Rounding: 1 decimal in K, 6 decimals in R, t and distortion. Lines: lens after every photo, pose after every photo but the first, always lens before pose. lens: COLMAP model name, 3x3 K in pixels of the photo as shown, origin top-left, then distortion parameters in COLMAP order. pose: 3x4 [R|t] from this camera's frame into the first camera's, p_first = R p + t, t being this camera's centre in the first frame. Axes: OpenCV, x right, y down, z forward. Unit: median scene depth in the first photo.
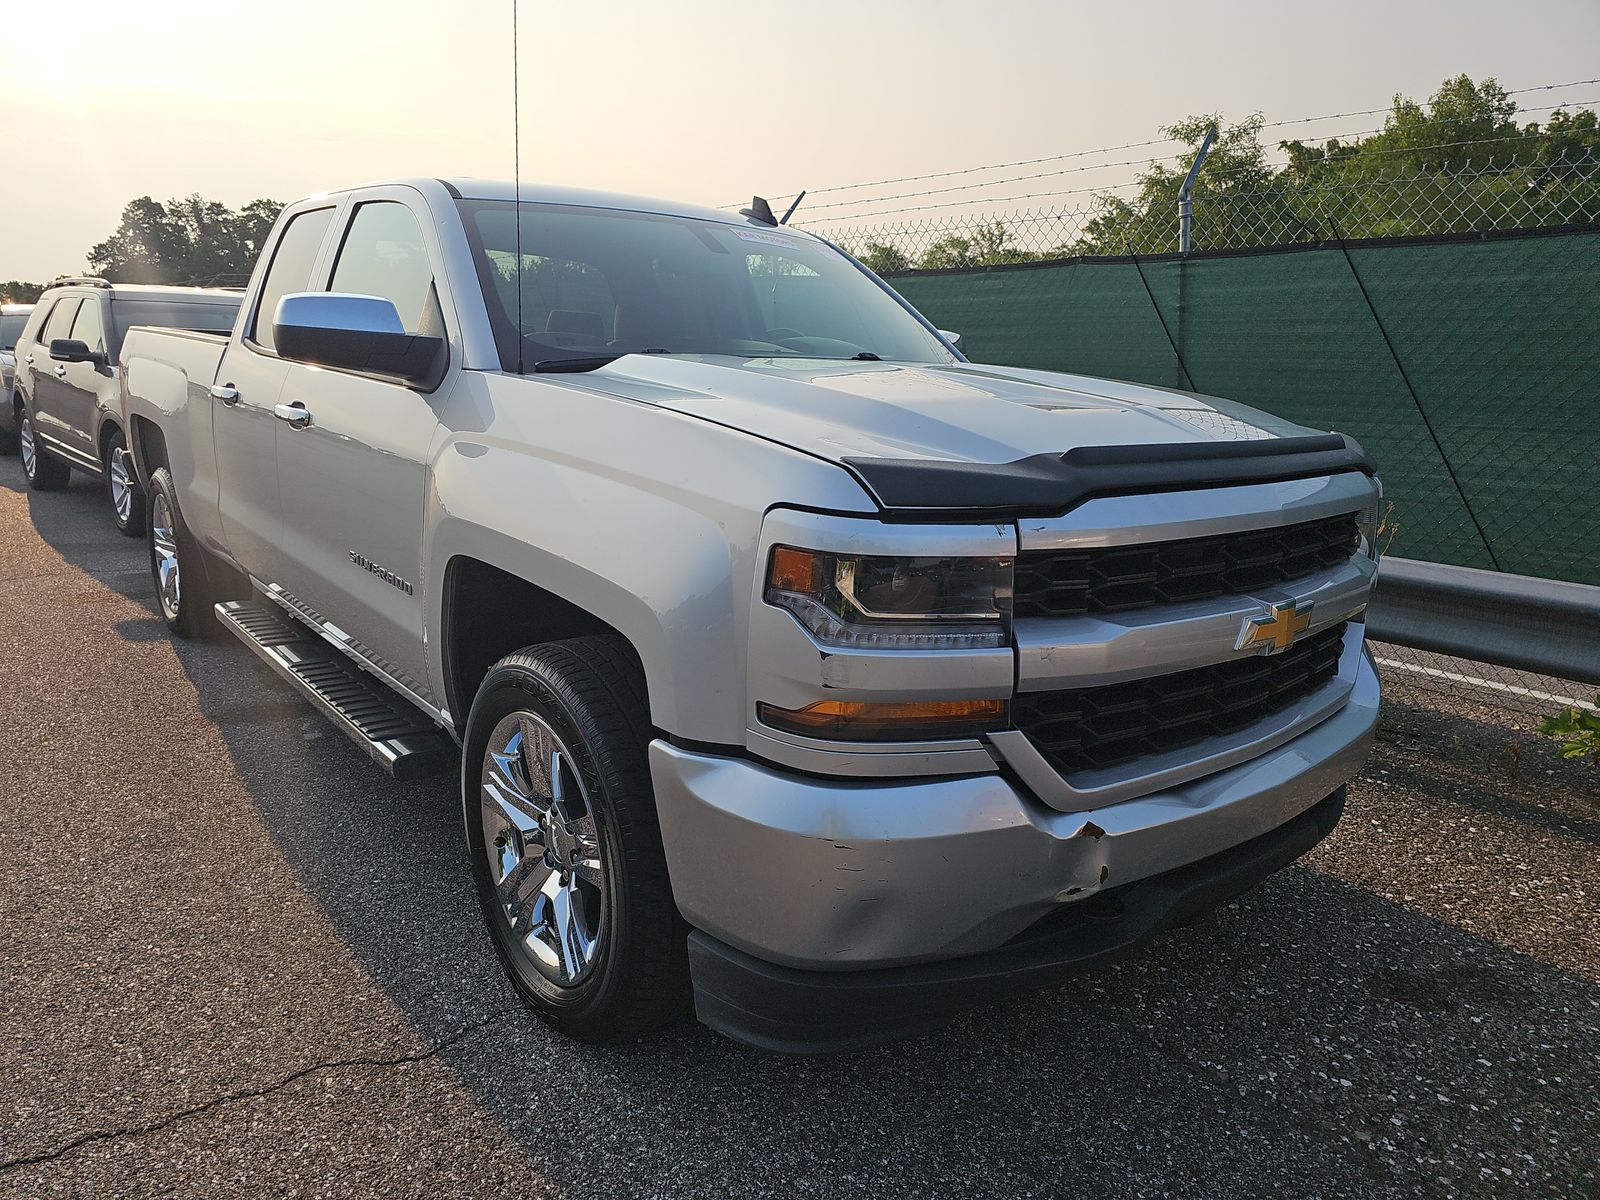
lens RADIAL K [[1077.8, 0, 803.4], [0, 1077.8, 587.6], [0, 0, 1]] dist [0.052117, -0.055220]
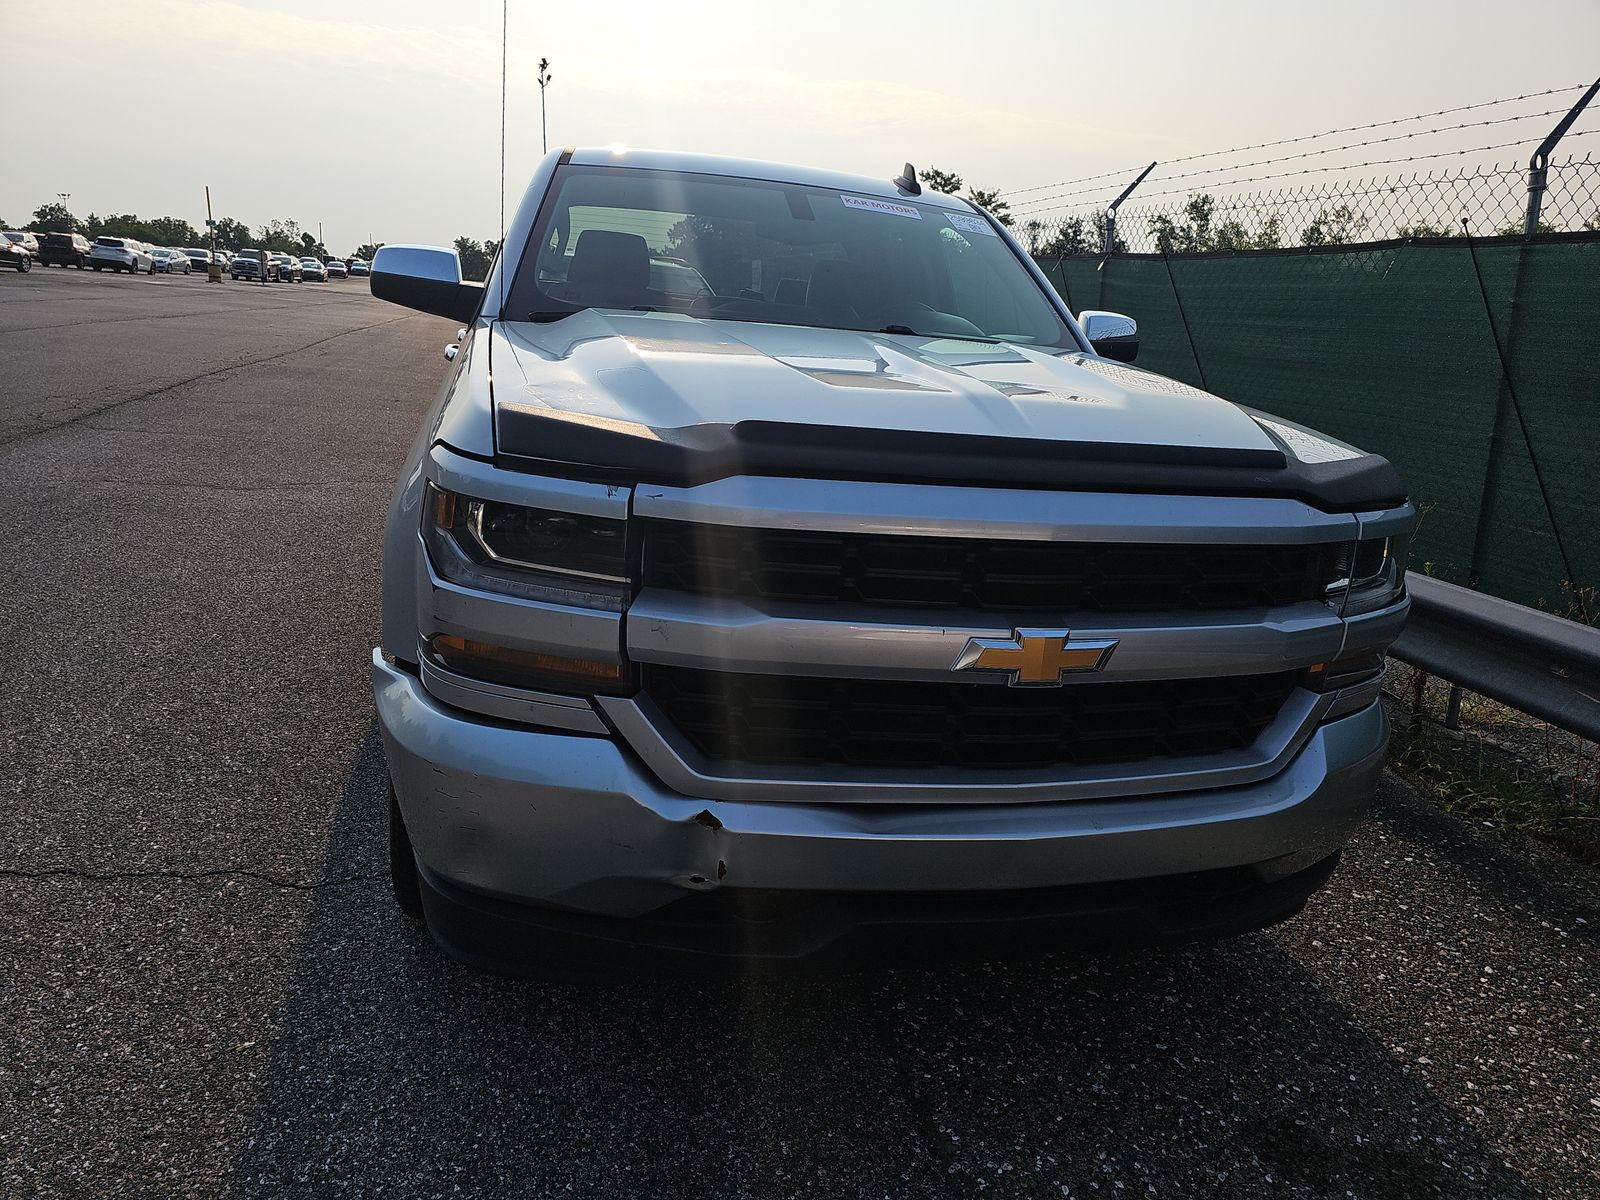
lens RADIAL K [[1078.8, 0, 800.0], [0, 1078.8, 600.0], [0, 0, 1]] dist [0.047018, -0.045647]
pose [[0.899292, 0.157920, -0.407841, 0.679419], [-0.147415, 0.987414, 0.057286, -0.033793], [0.411755, 0.008605, 0.911254, 0.157888]]
